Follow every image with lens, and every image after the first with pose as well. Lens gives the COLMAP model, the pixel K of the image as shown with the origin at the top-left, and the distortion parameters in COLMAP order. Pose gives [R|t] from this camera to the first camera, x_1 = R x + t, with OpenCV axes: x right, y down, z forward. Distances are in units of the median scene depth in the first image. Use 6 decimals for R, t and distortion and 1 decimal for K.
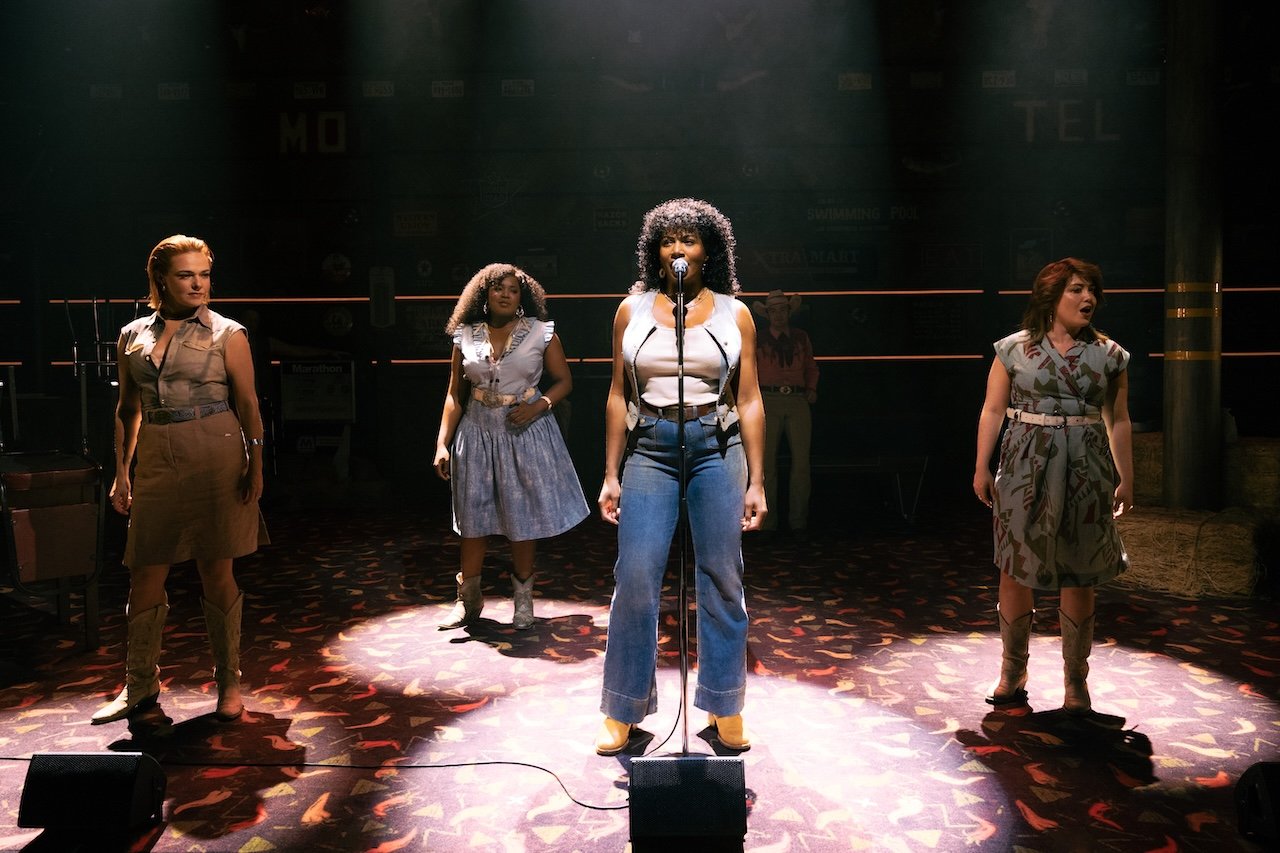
lens RADIAL K [[793.5, 0, 677.4], [0, 793.5, 467.7], [0, 0, 1]] dist [-0.021311, -0.001163]
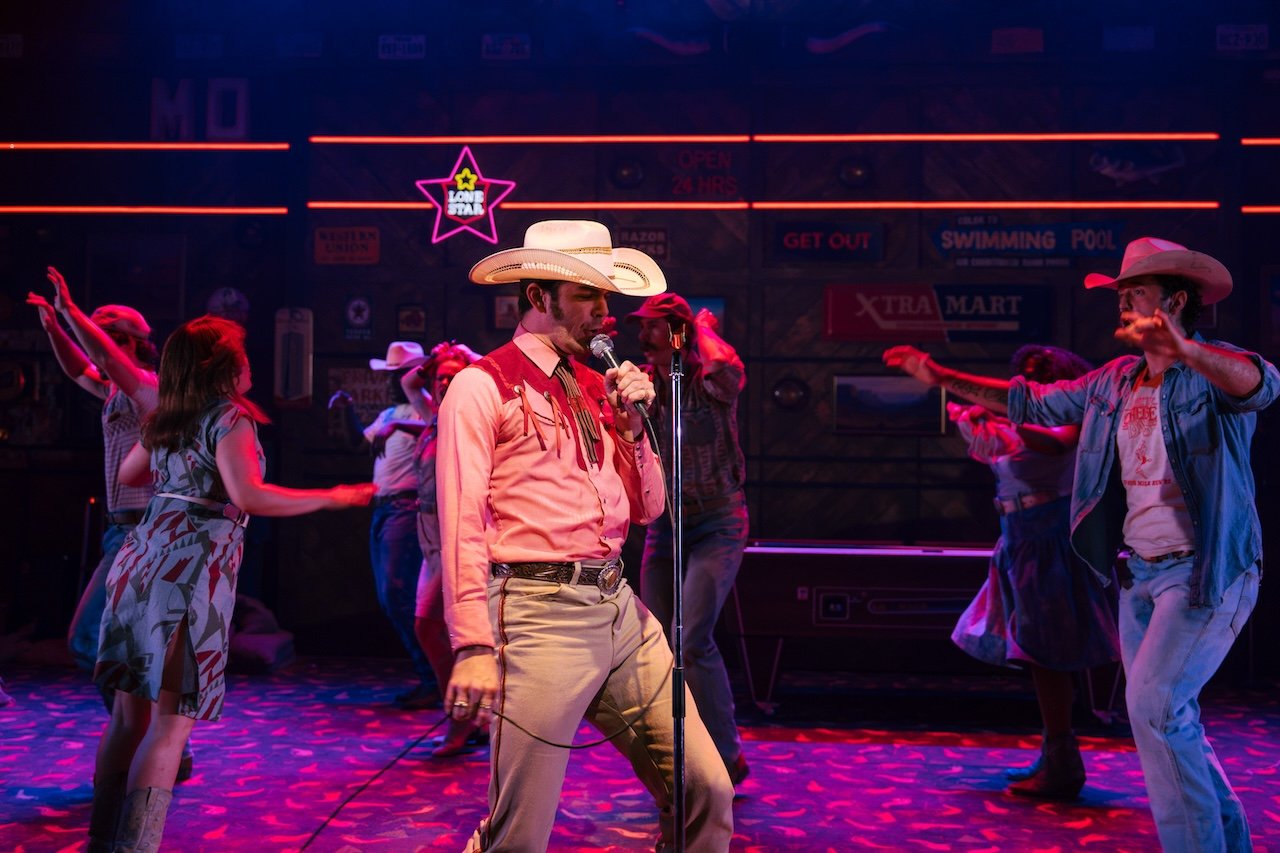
lens RADIAL K [[1368.9, 0, 648.2], [0, 1368.9, 430.2], [0, 0, 1]] dist [-0.026425, 0.000000]
pose [[0.997586, 0.019571, -0.066629, 0.001369], [-0.029564, 0.987866, -0.152472, 0.014650], [0.062837, 0.154074, 0.986059, -0.112226]]
